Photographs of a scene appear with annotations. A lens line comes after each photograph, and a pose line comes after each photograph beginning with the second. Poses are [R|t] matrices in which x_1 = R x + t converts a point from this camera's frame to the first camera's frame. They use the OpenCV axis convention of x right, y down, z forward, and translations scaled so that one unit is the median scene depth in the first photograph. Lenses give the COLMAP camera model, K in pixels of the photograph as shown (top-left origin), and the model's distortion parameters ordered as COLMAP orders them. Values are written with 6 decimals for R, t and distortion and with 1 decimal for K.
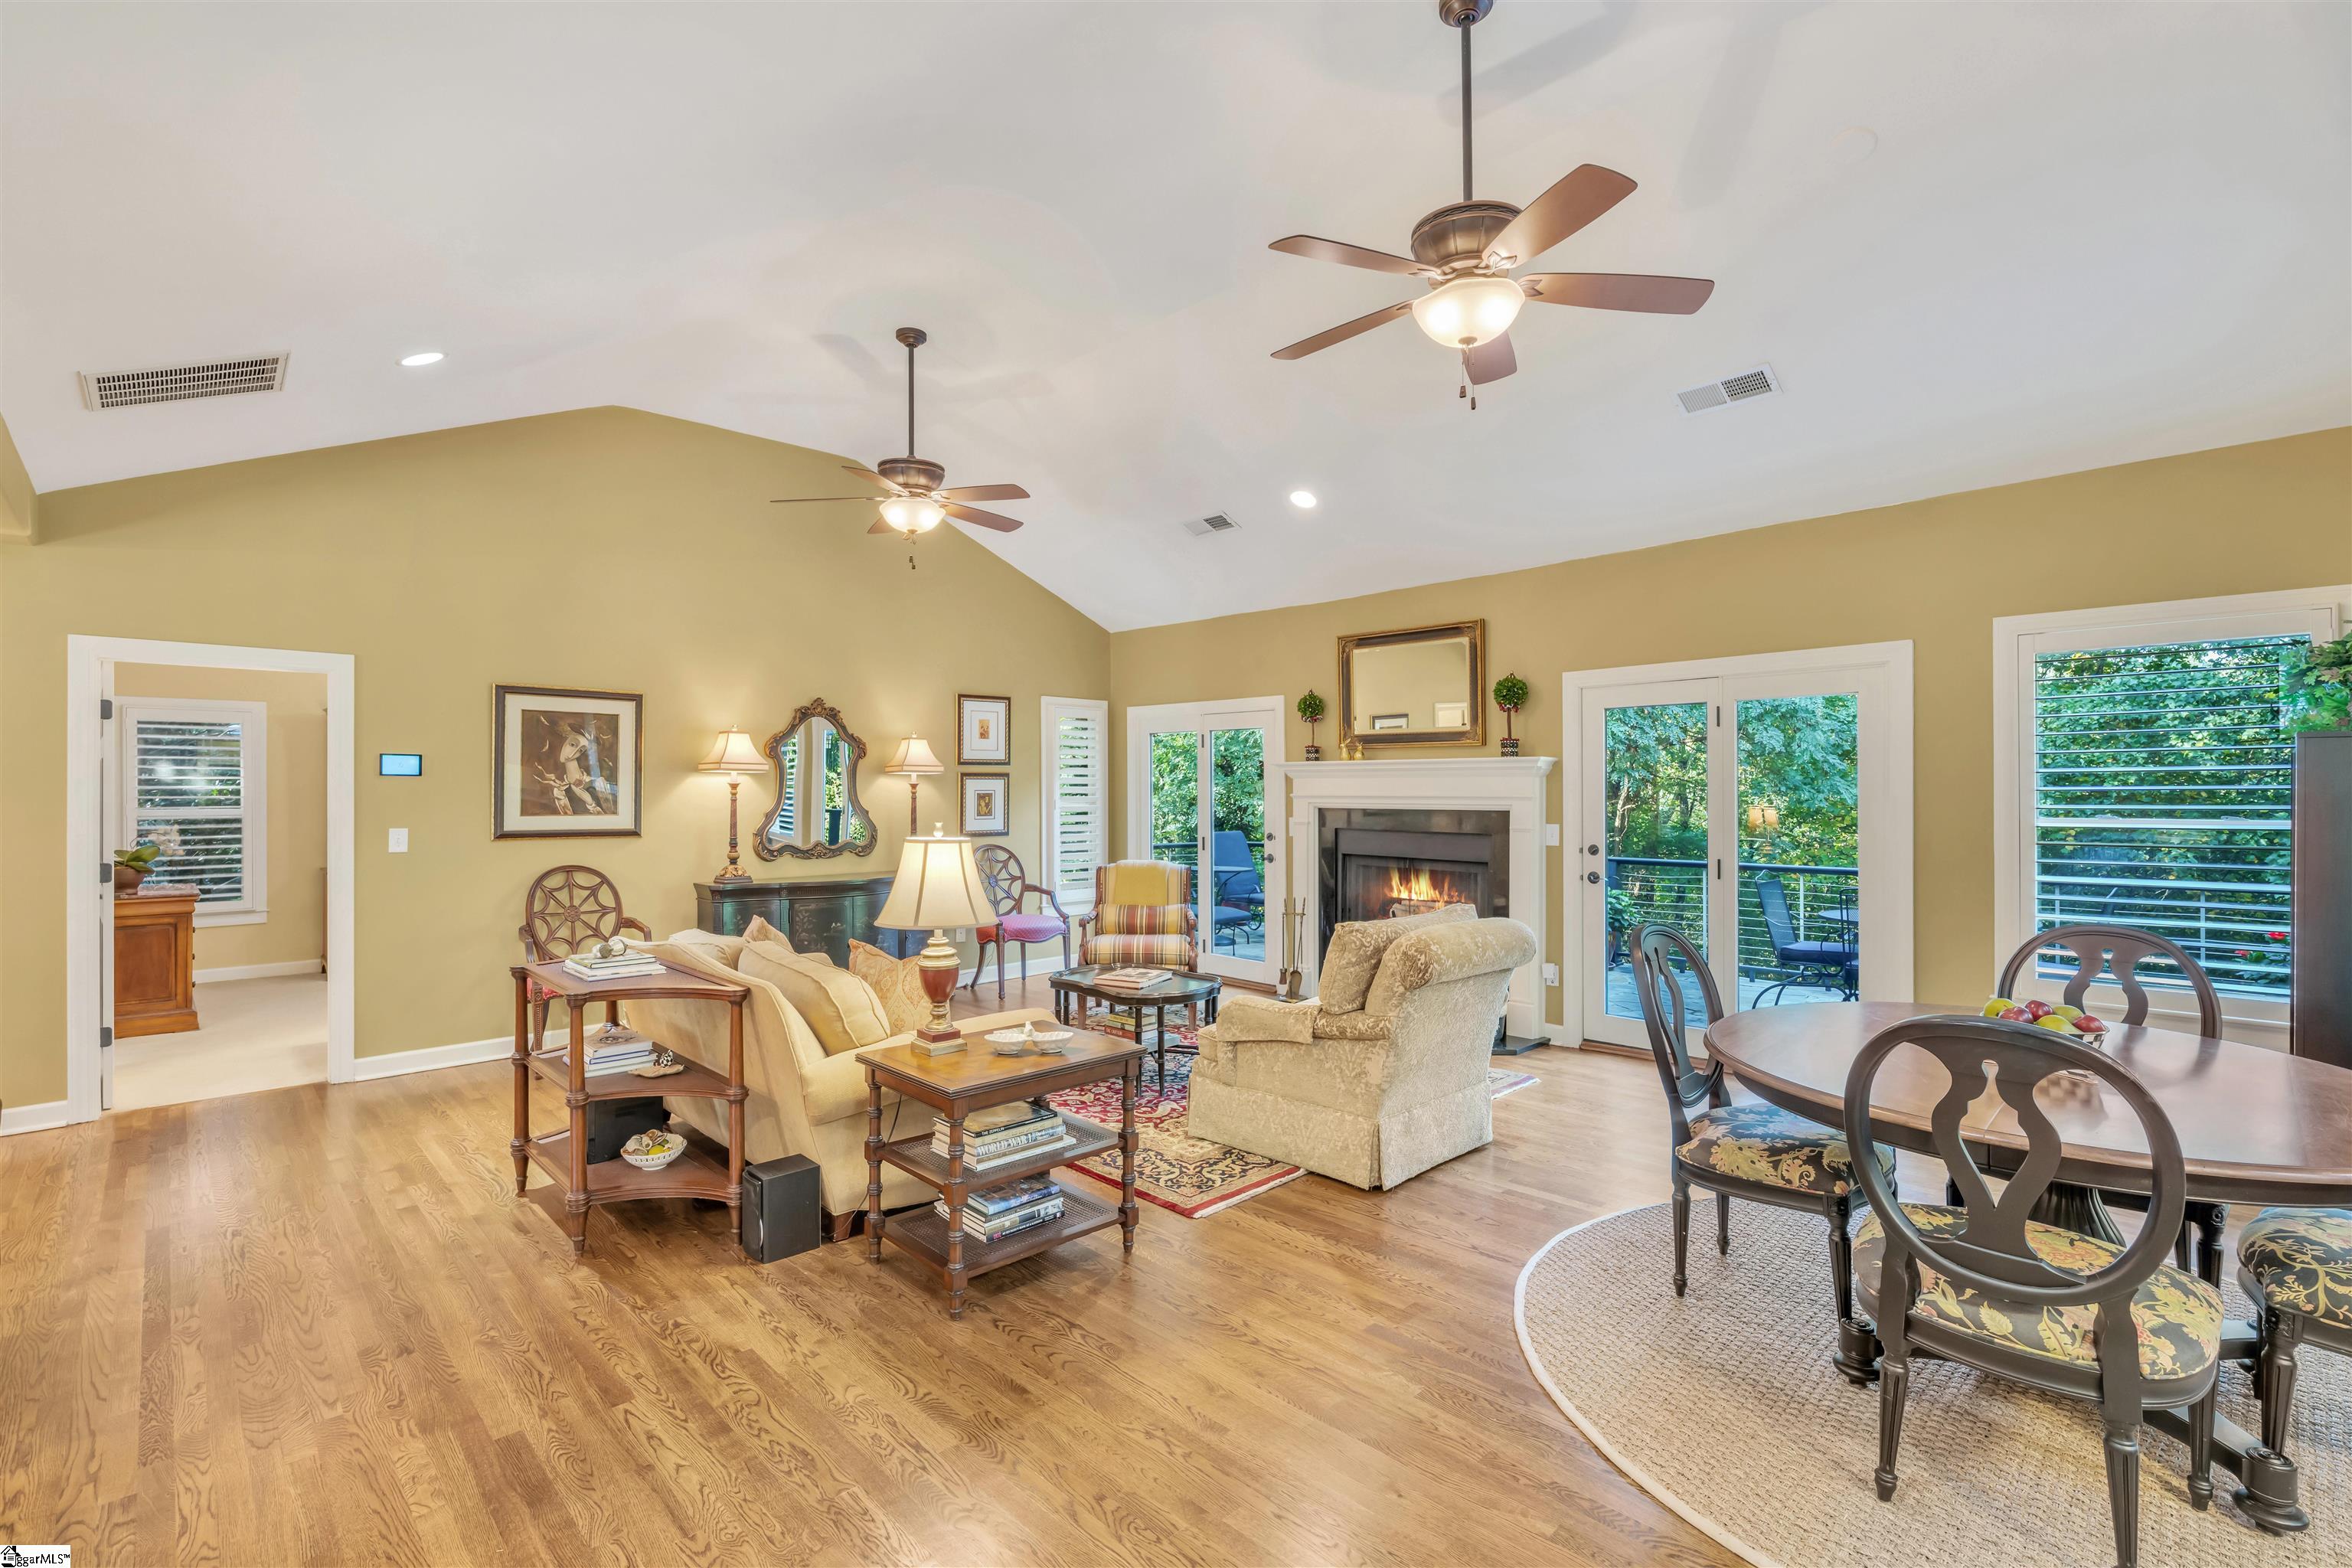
lens RADIAL K [[1024.0, 0, 1188.6], [0, 1024.0, 788.4], [0, 0, 1]] dist [-0.011259, 0.002598]
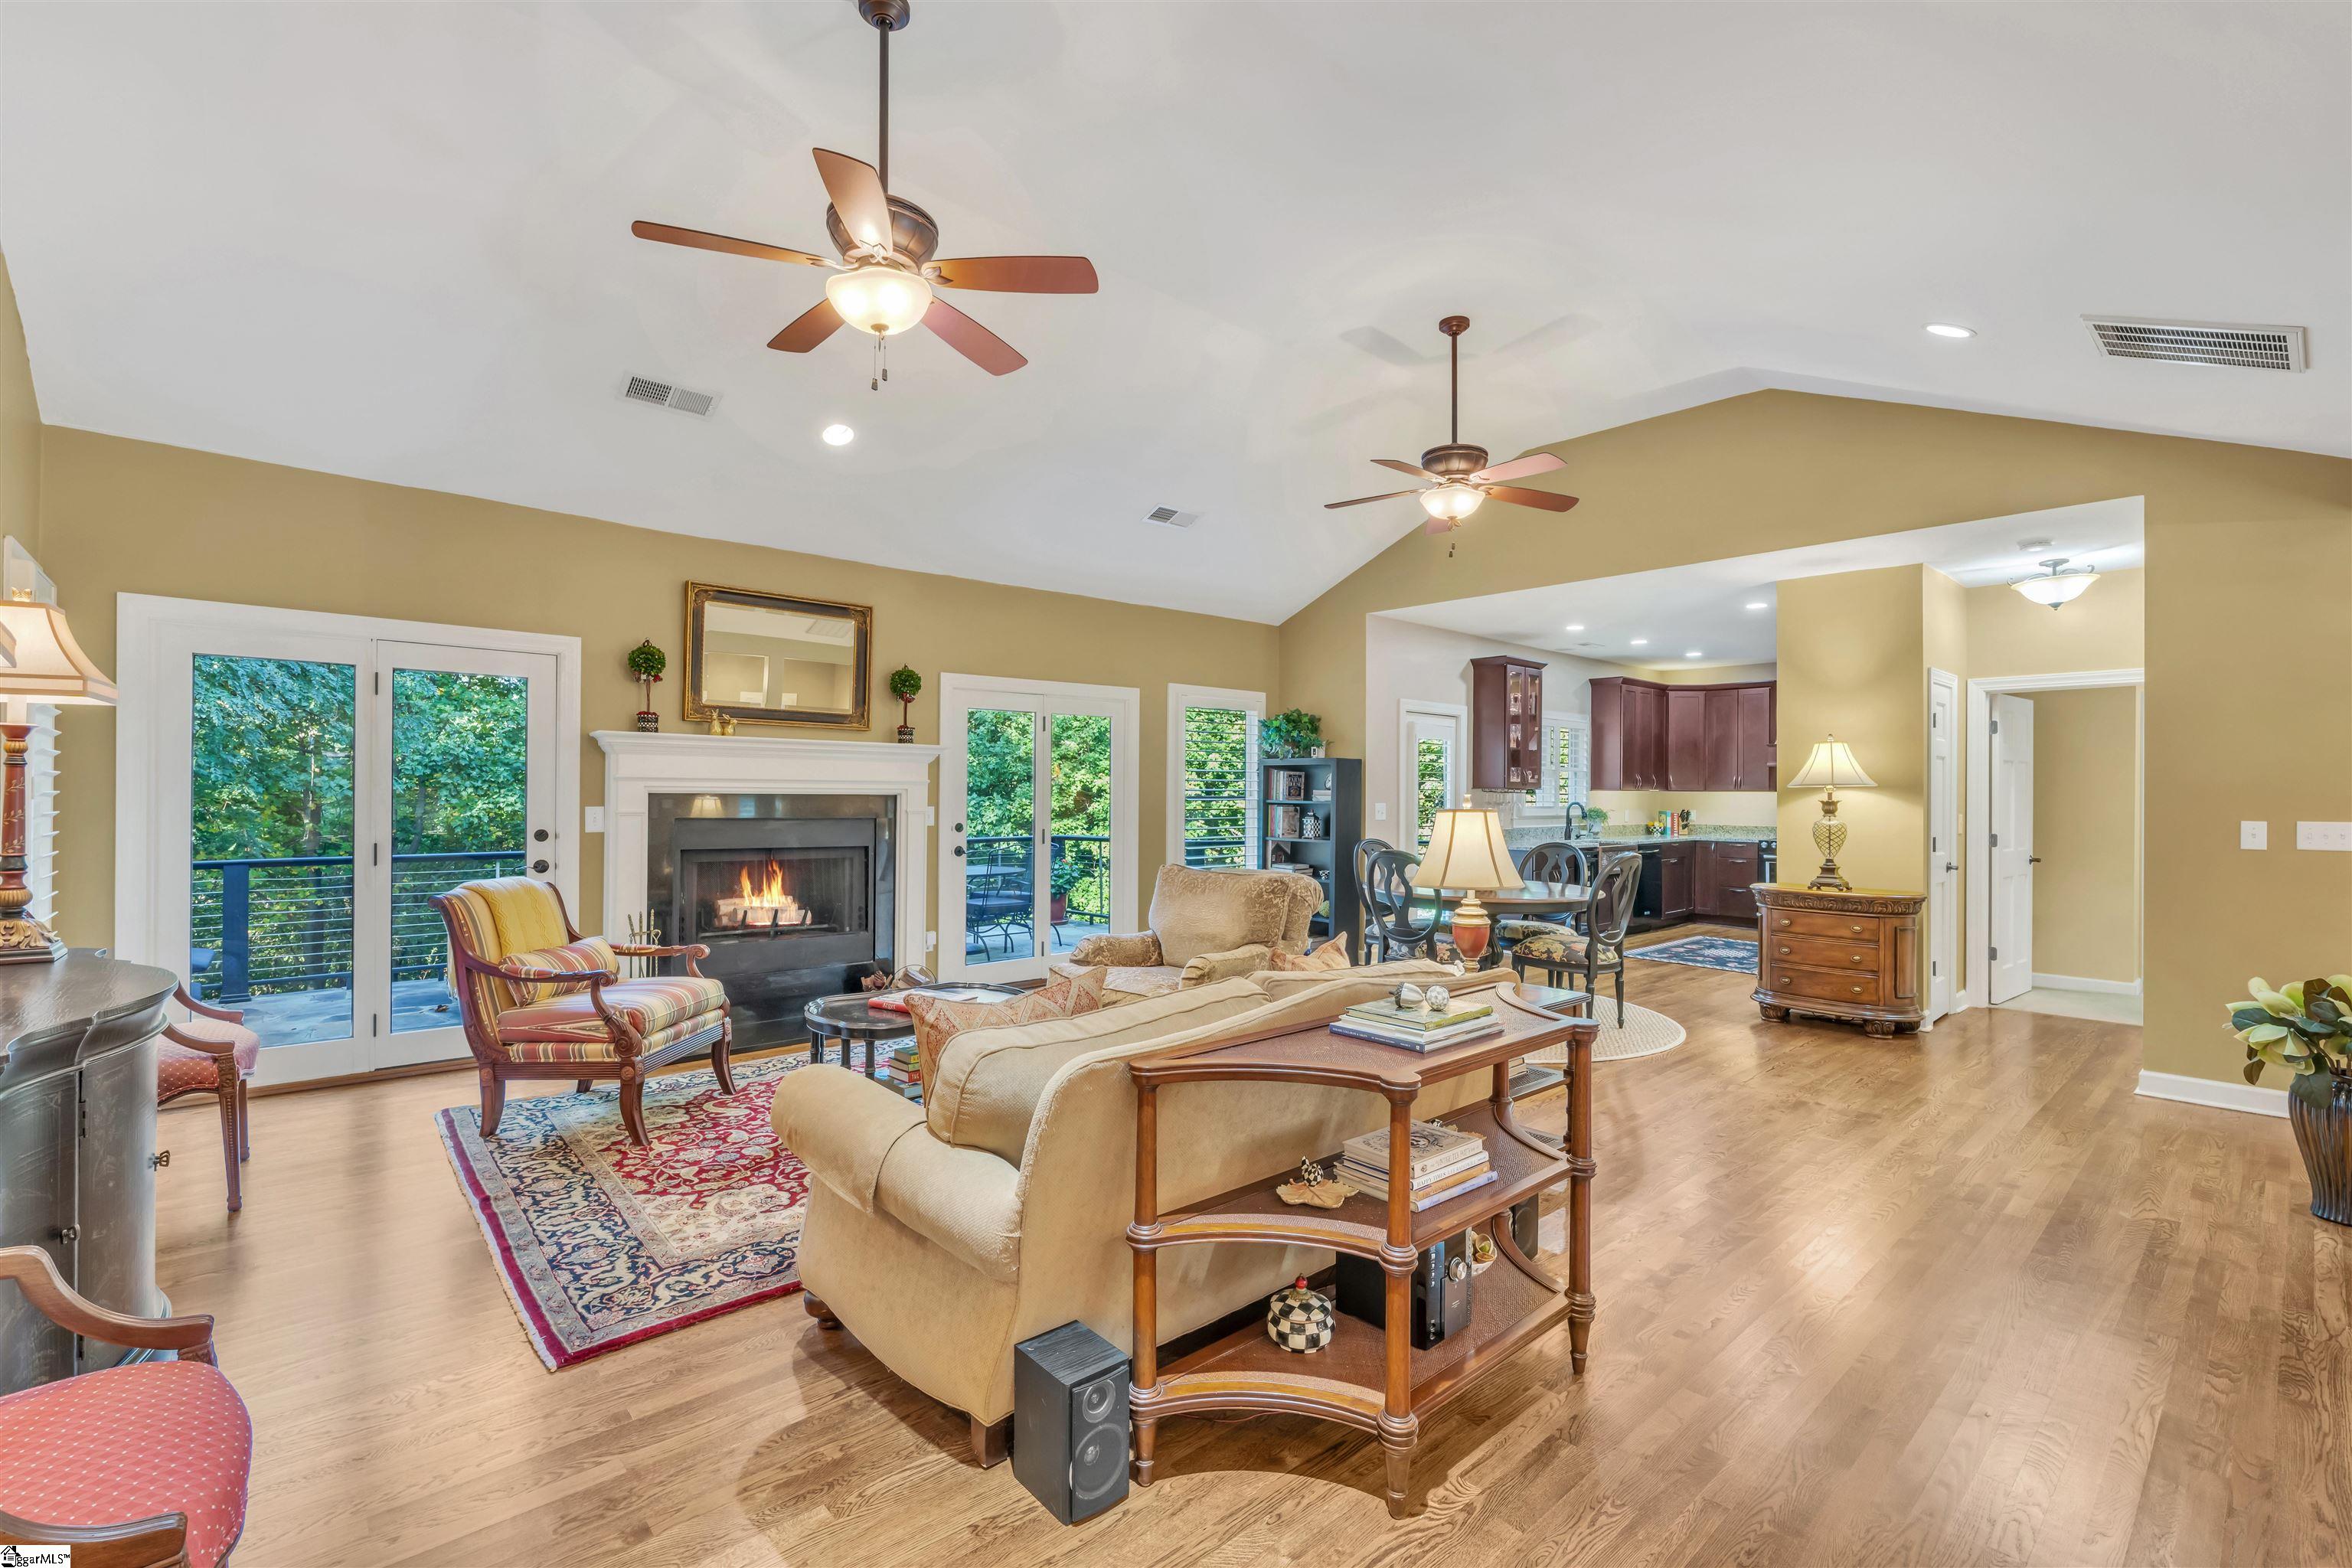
lens RADIAL K [[1024.0, 0, 1158.5], [0, 1024.0, 784.2], [0, 0, 1]] dist [-0.011259, 0.002598]
pose [[0.058106, 0.007752, 0.998280, -0.696176], [-0.011410, 0.999910, -0.007101, 0.015273], [-0.998245, -0.010978, 0.058189, 0.640876]]
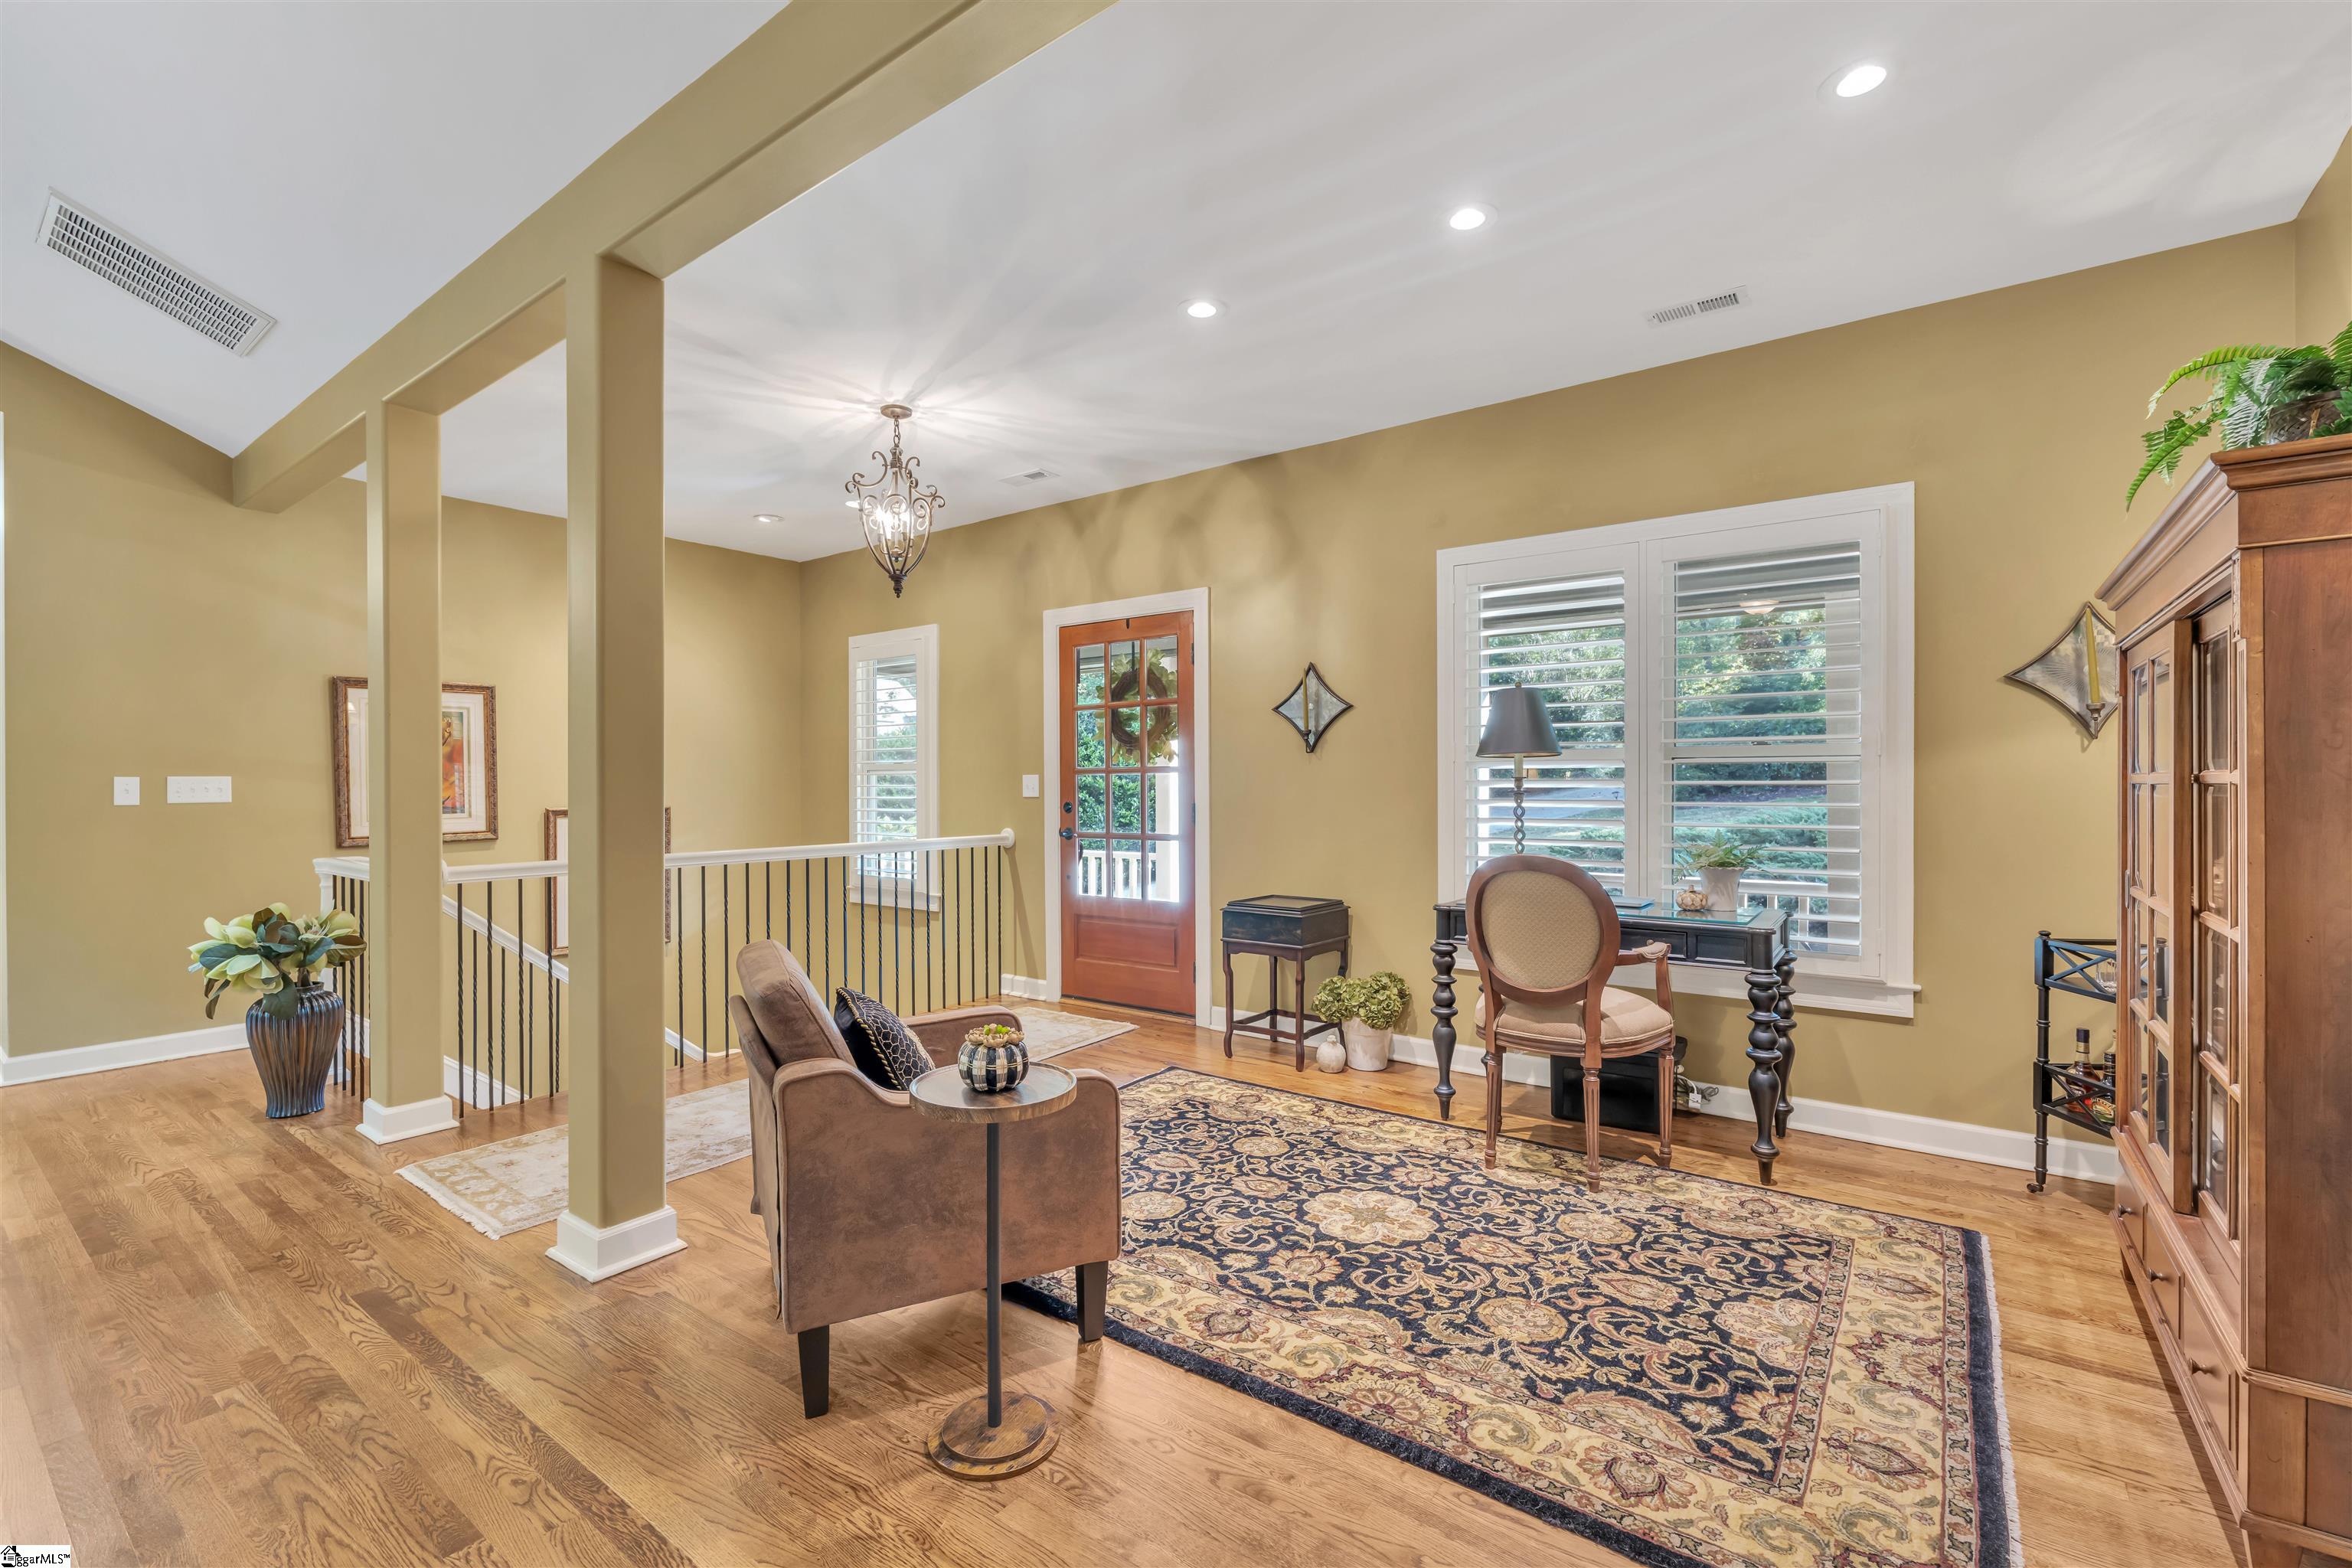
lens RADIAL K [[1024.0, 0, 1191.8], [0, 1024.0, 786.1], [0, 0, 1]] dist [-0.011259, 0.002598]
pose [[-0.987856, 0.009662, -0.155070, -0.563847], [0.009722, 0.999953, 0.000374, 0.042039], [0.155066, -0.001138, -0.987903, 0.741139]]
